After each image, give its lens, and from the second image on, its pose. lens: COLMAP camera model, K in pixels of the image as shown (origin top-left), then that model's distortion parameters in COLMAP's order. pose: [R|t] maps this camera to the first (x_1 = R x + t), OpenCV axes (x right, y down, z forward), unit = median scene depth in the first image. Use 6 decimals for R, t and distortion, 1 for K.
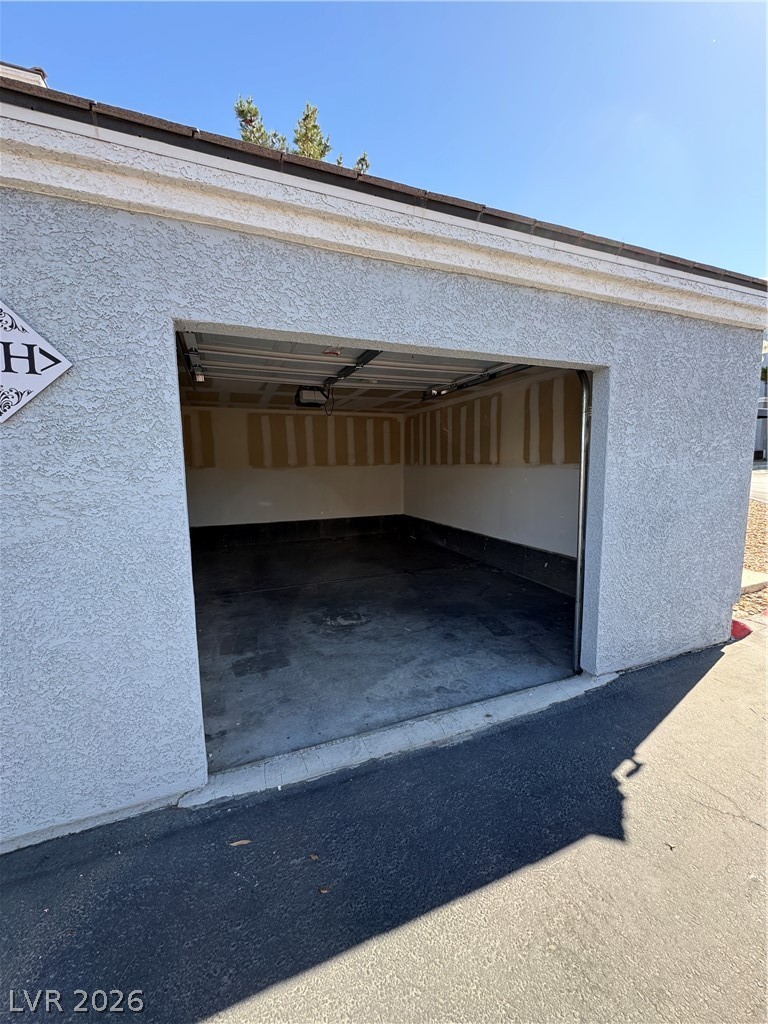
lens RADIAL K [[409.1, 0, 386.1], [0, 409.1, 512.7], [0, 0, 1]] dist [-0.002544, 0.000540]
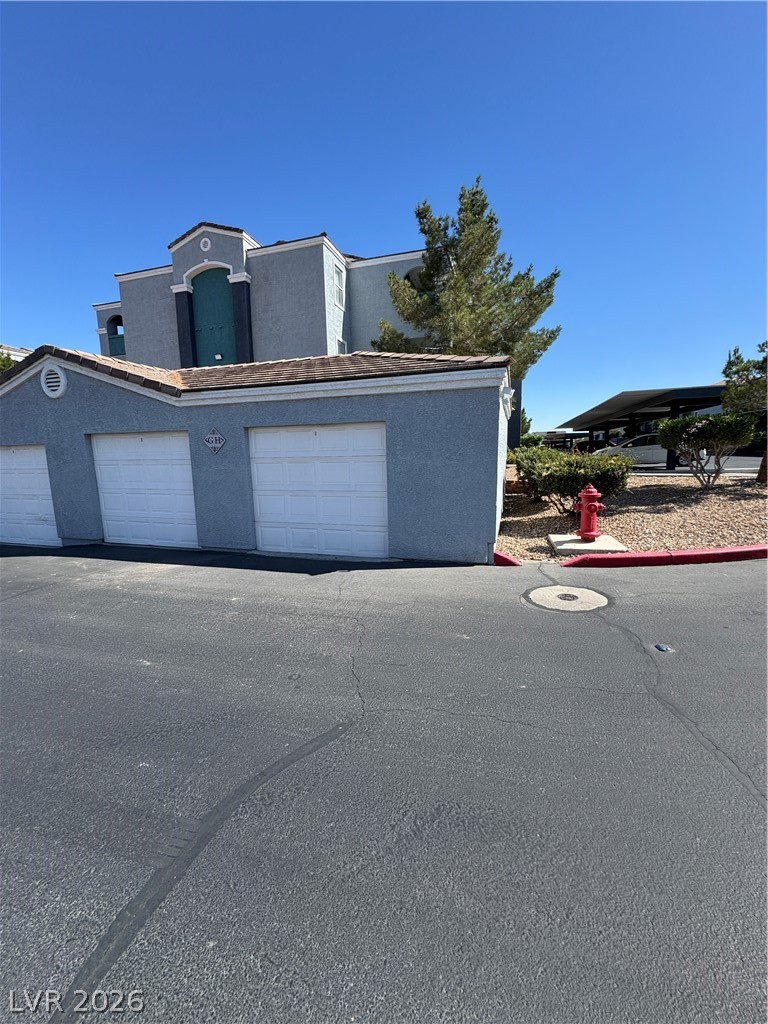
lens RADIAL K [[409.1, 0, 382.9], [0, 409.1, 511.6], [0, 0, 1]] dist [-0.002544, 0.000540]
pose [[0.774979, 0.086701, -0.626011, 1.889584], [-0.063331, 0.996213, 0.059572, 0.019981], [0.628806, -0.006521, 0.777535, -0.770465]]
